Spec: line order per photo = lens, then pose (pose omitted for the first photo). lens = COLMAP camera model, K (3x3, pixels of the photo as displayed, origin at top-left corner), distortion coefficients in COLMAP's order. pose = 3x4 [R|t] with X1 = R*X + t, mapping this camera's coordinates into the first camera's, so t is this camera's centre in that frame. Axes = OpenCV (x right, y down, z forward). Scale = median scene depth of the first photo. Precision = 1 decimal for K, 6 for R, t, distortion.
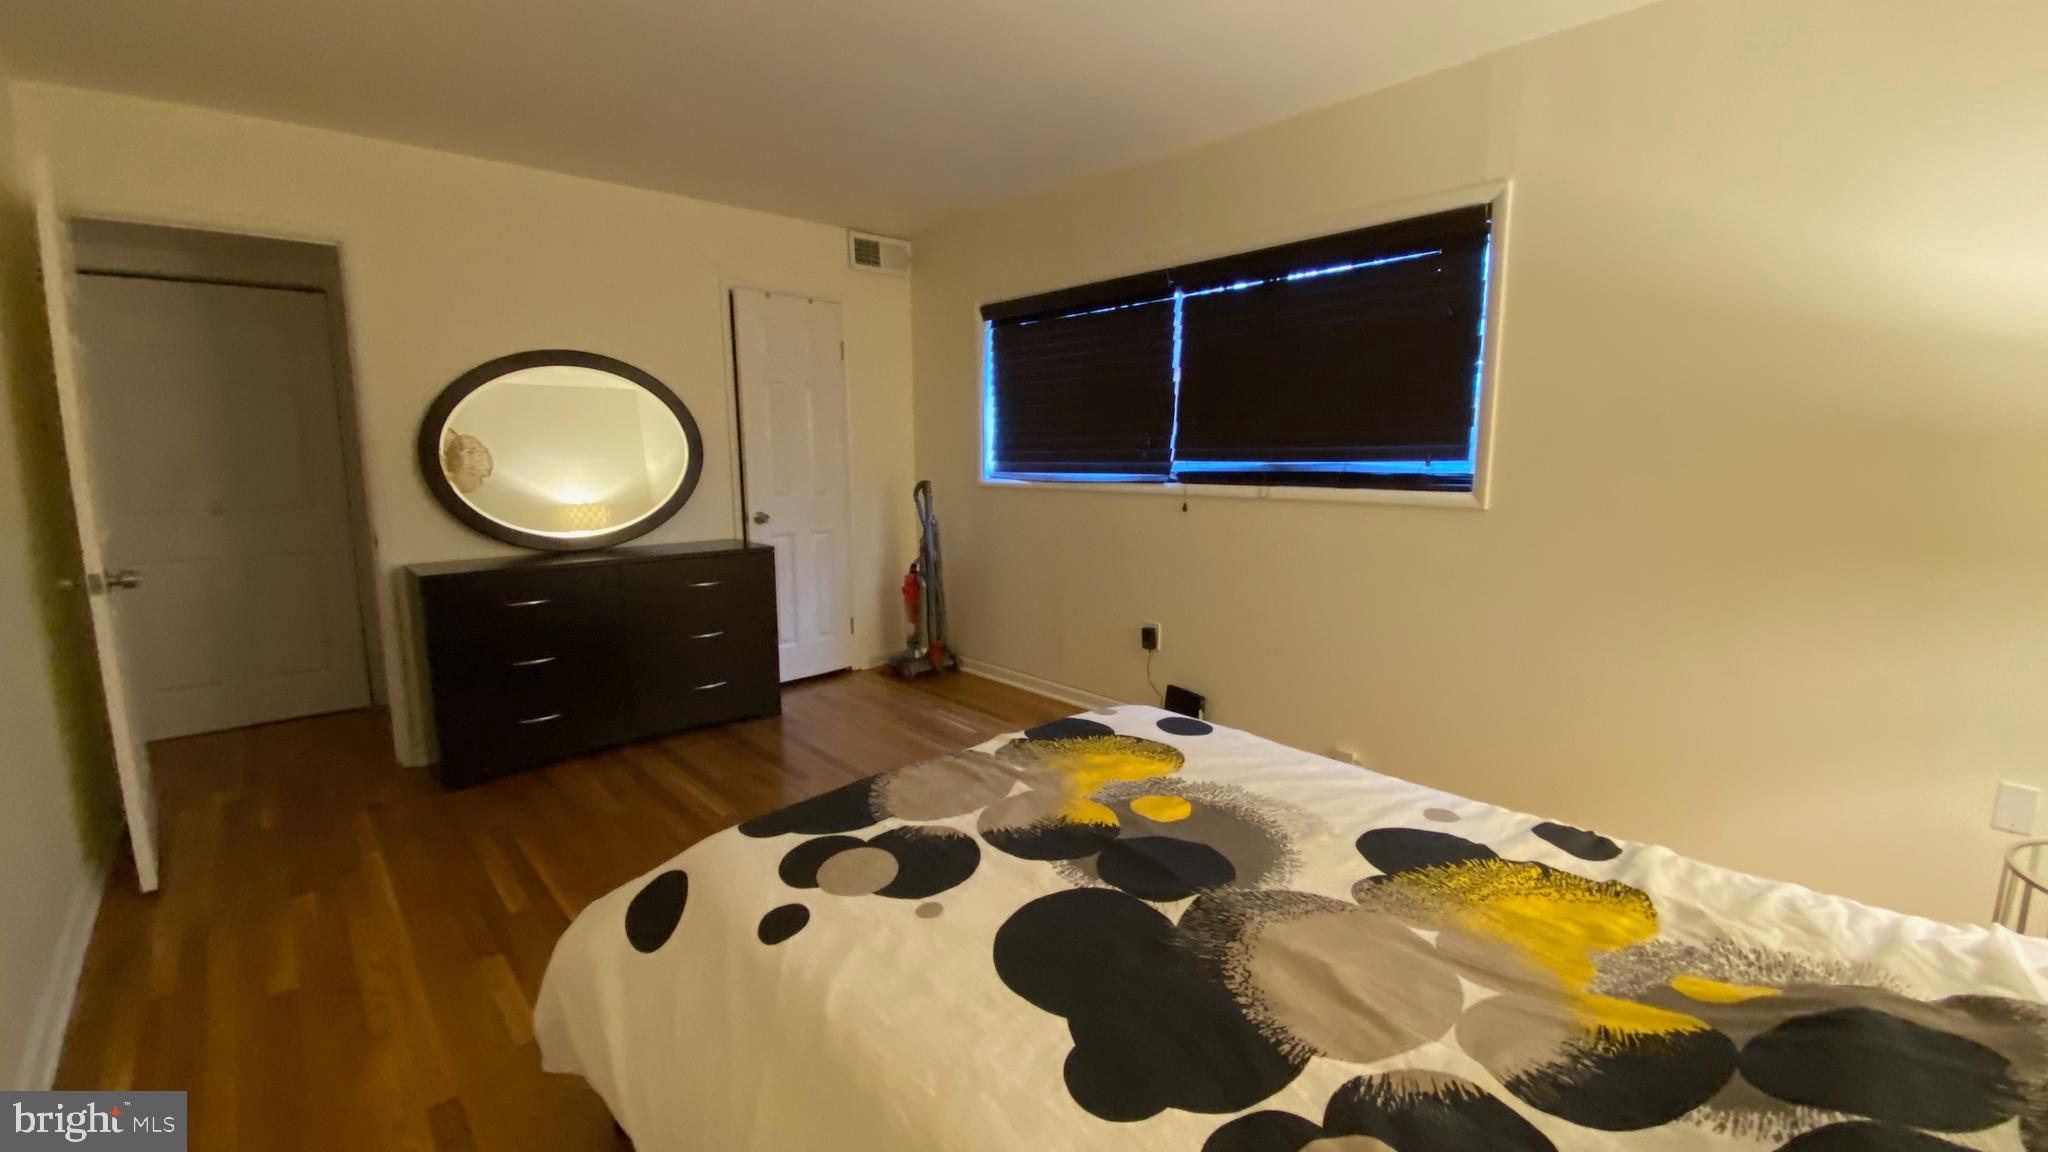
lens RADIAL K [[832.6, 0, 1019.6], [0, 832.6, 570.1], [0, 0, 1]] dist [0.030287, -0.000595]
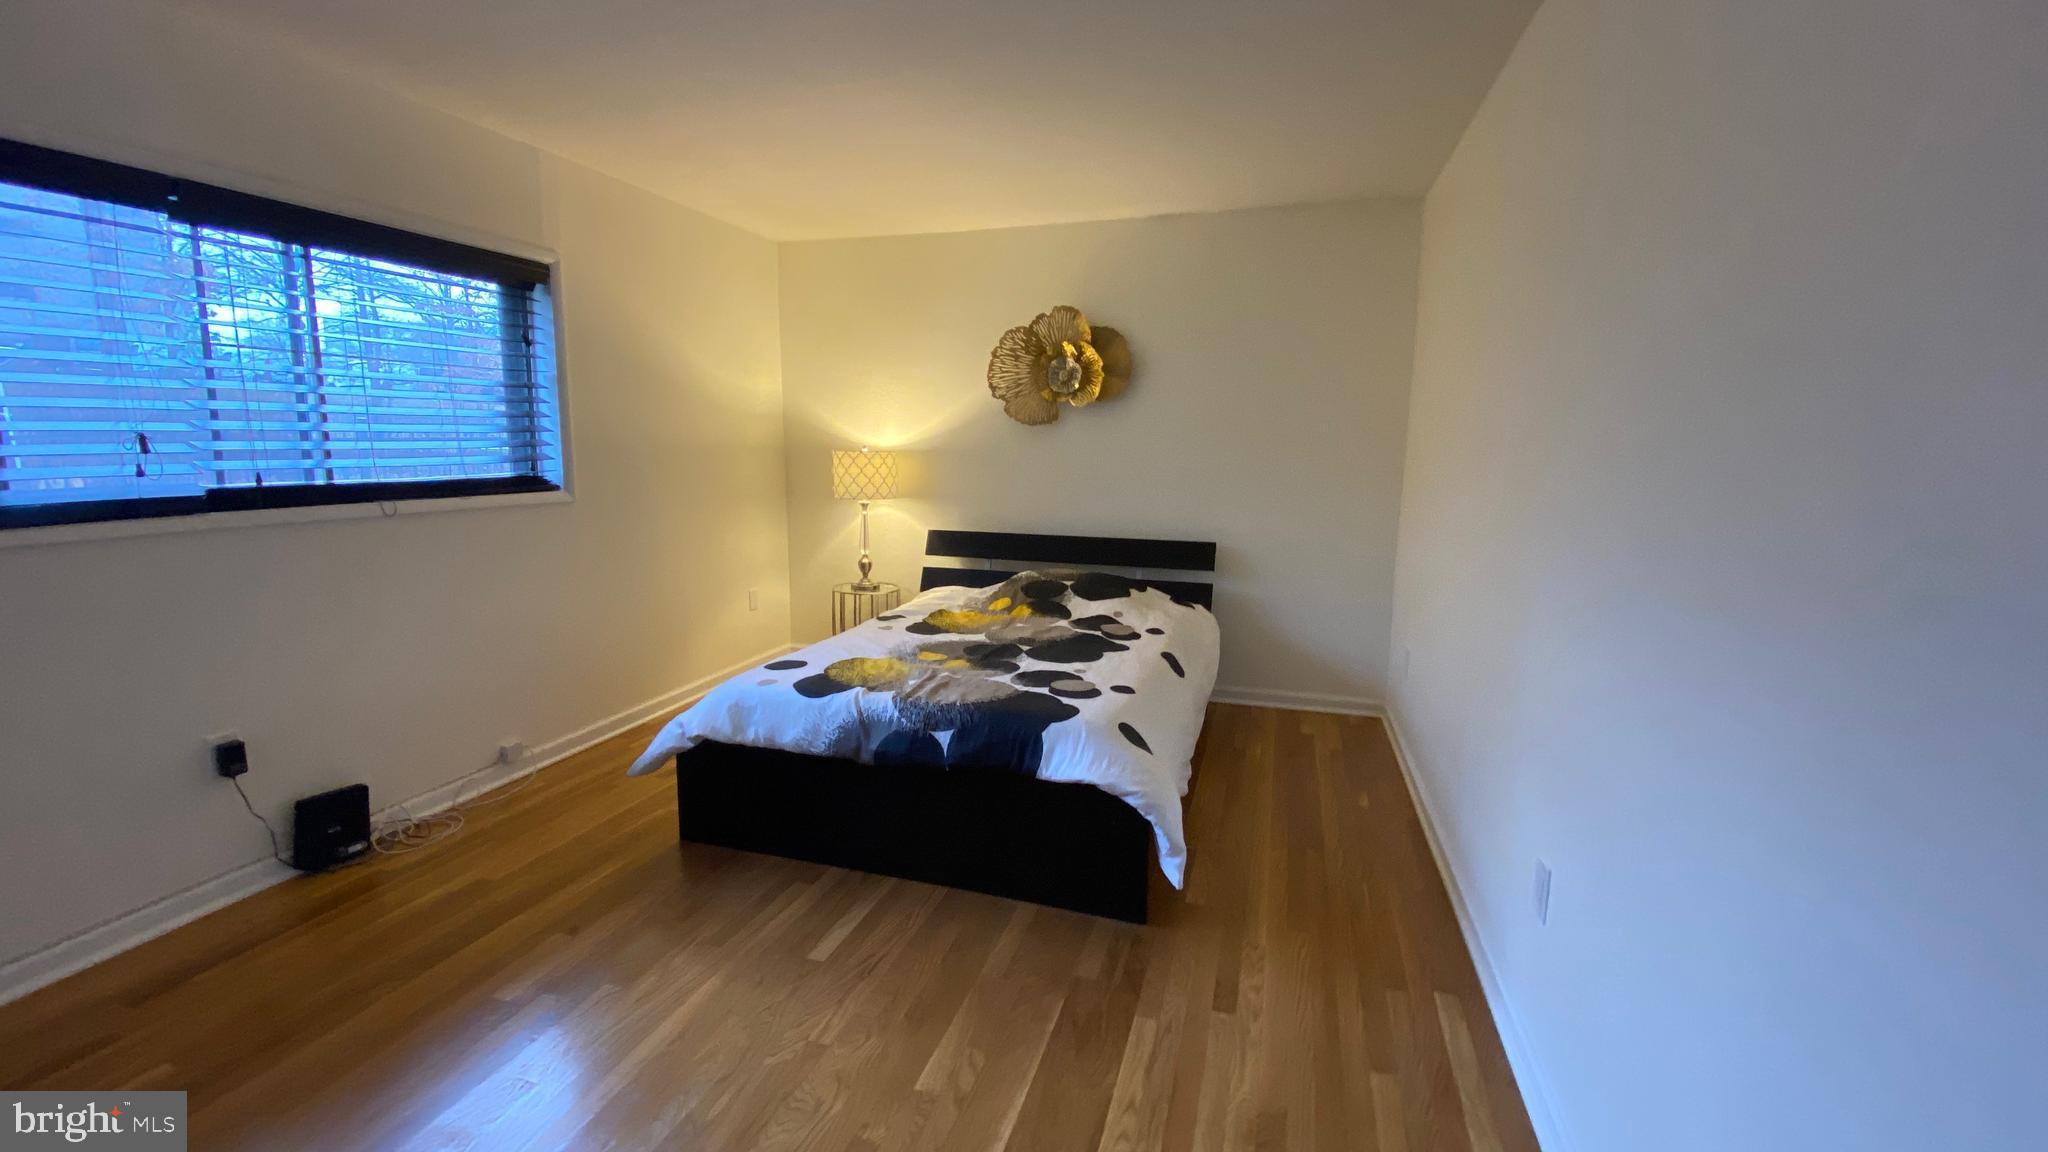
lens RADIAL K [[832.6, 0, 1019.6], [0, 832.6, 570.1], [0, 0, 1]] dist [0.030287, -0.000595]
pose [[-0.523830, -0.091584, 0.846885, -1.526326], [0.119420, 0.976489, 0.179465, -0.224642], [-0.843410, 0.195144, -0.500578, 1.782322]]
